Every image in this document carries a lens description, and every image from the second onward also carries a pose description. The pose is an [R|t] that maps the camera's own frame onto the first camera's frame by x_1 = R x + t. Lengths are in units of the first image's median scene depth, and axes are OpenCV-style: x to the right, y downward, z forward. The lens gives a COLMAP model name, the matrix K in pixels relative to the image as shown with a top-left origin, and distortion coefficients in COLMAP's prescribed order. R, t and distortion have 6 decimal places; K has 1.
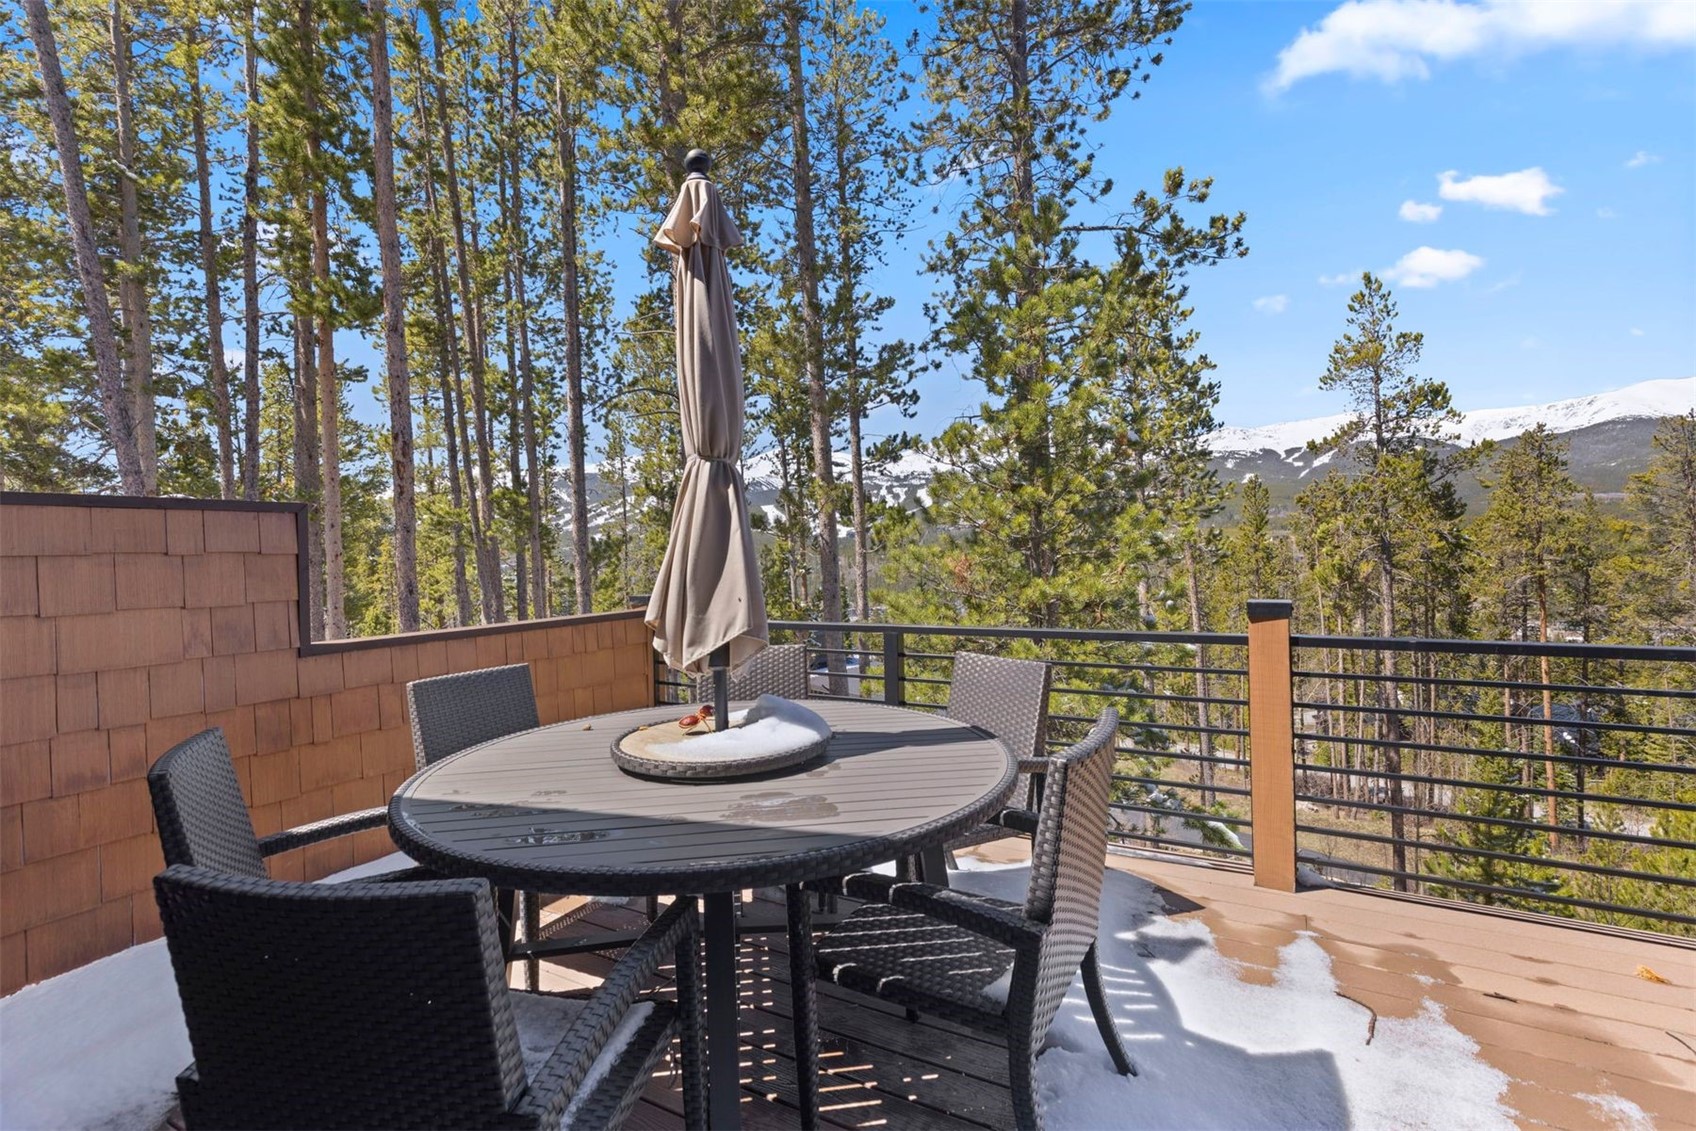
lens RADIAL K [[759.6, 0, 846.2], [0, 759.6, 566.0], [0, 0, 1]] dist [0.003520, -0.000061]
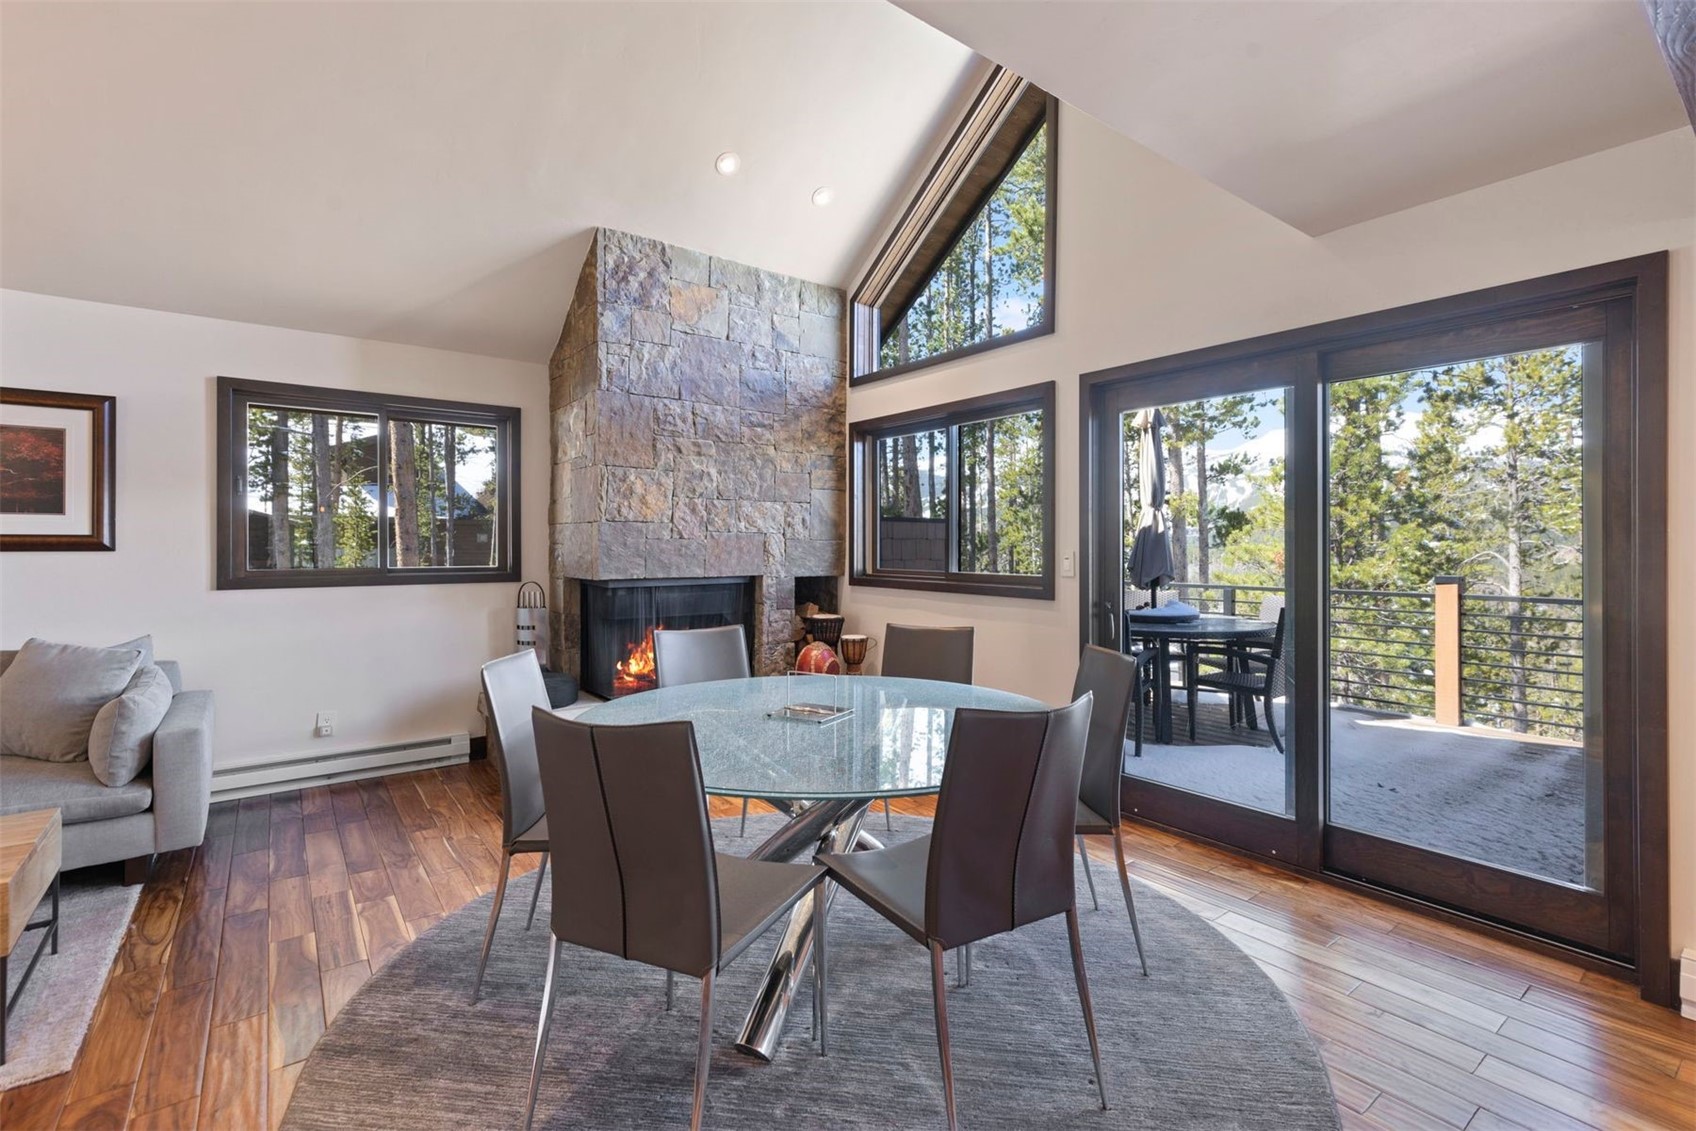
lens RADIAL K [[759.6, 0, 853.0], [0, 759.6, 550.9], [0, 0, 1]] dist [0.003520, -0.000061]
pose [[0.919235, 0.022528, -0.393064, -0.020301], [-0.027772, 0.999585, -0.007658, 0.011557], [0.392728, 0.017956, 0.919479, -0.392964]]
